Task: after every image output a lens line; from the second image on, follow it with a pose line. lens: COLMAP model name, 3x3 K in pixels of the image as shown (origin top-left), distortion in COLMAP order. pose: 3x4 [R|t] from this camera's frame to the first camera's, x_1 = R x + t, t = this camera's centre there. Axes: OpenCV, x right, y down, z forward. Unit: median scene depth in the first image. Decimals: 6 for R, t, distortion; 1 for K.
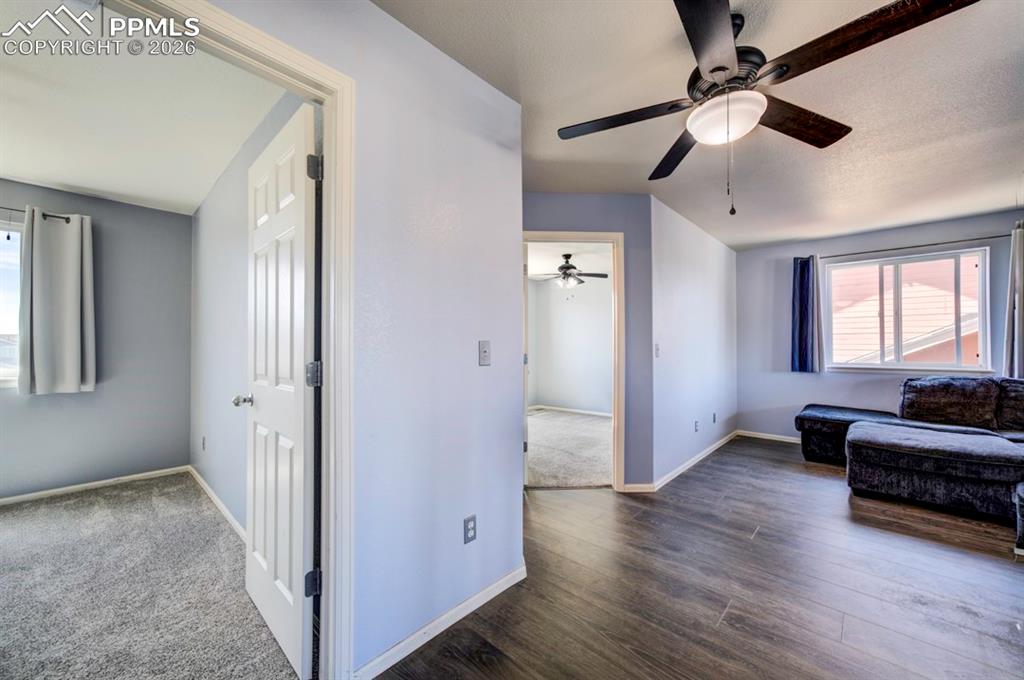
lens RADIAL K [[385.1, 0, 512.9], [0, 385.1, 343.2], [0, 0, 1]] dist [0.001568, 0.000153]
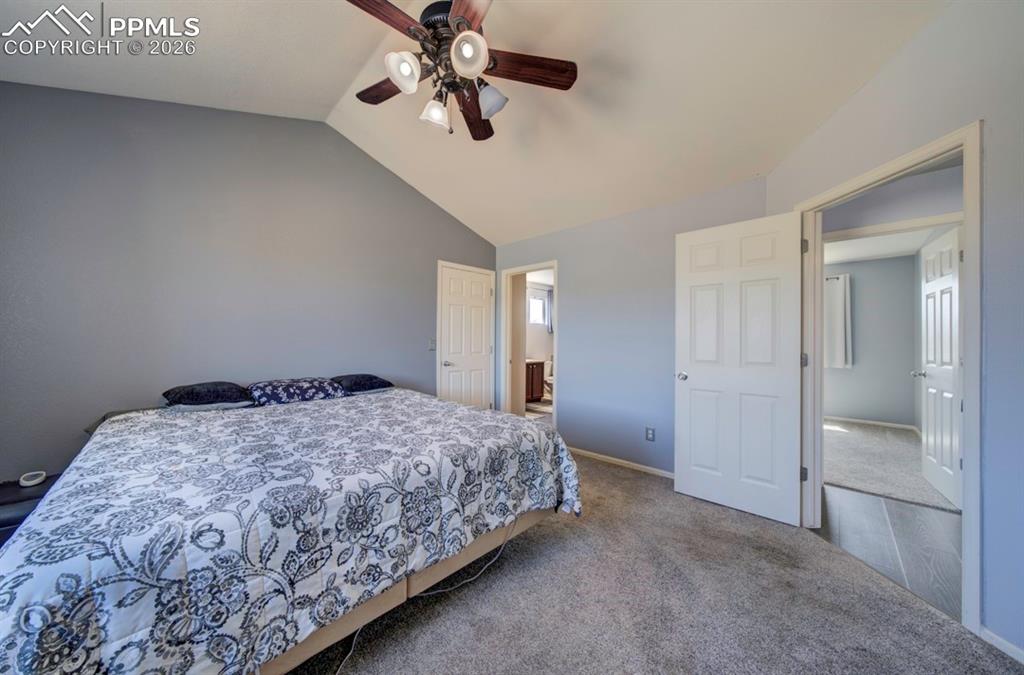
lens RADIAL K [[344.0, 0, 512.2], [0, 344.0, 339.8], [0, 0, 1]] dist [0.000522, 0.000119]
pose [[-0.027271, -0.001546, -0.999627, 0.612785], [0.006273, 0.999979, -0.001718, -0.020415], [0.999608, -0.006318, -0.027261, -0.585758]]
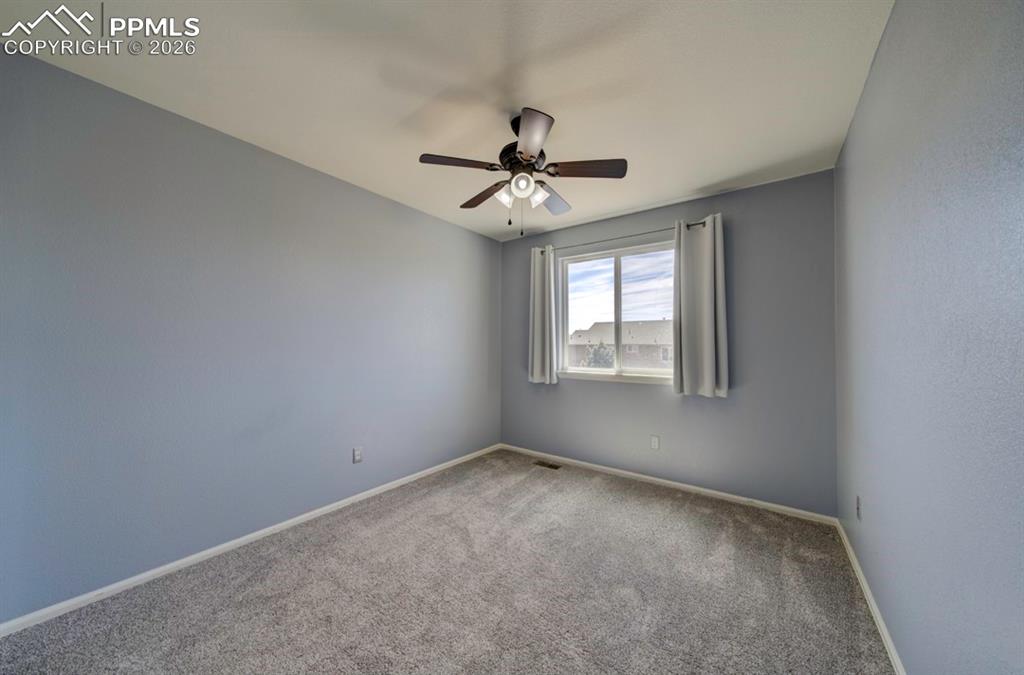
lens RADIAL K [[344.0, 0, 512.6], [0, 344.0, 339.4], [0, 0, 1]] dist [0.000522, 0.000119]
pose [[0.110451, -0.017575, -0.993726, -0.325403], [0.005803, 0.999838, -0.017038, -0.005124], [0.993865, -0.003885, 0.110535, 0.408405]]
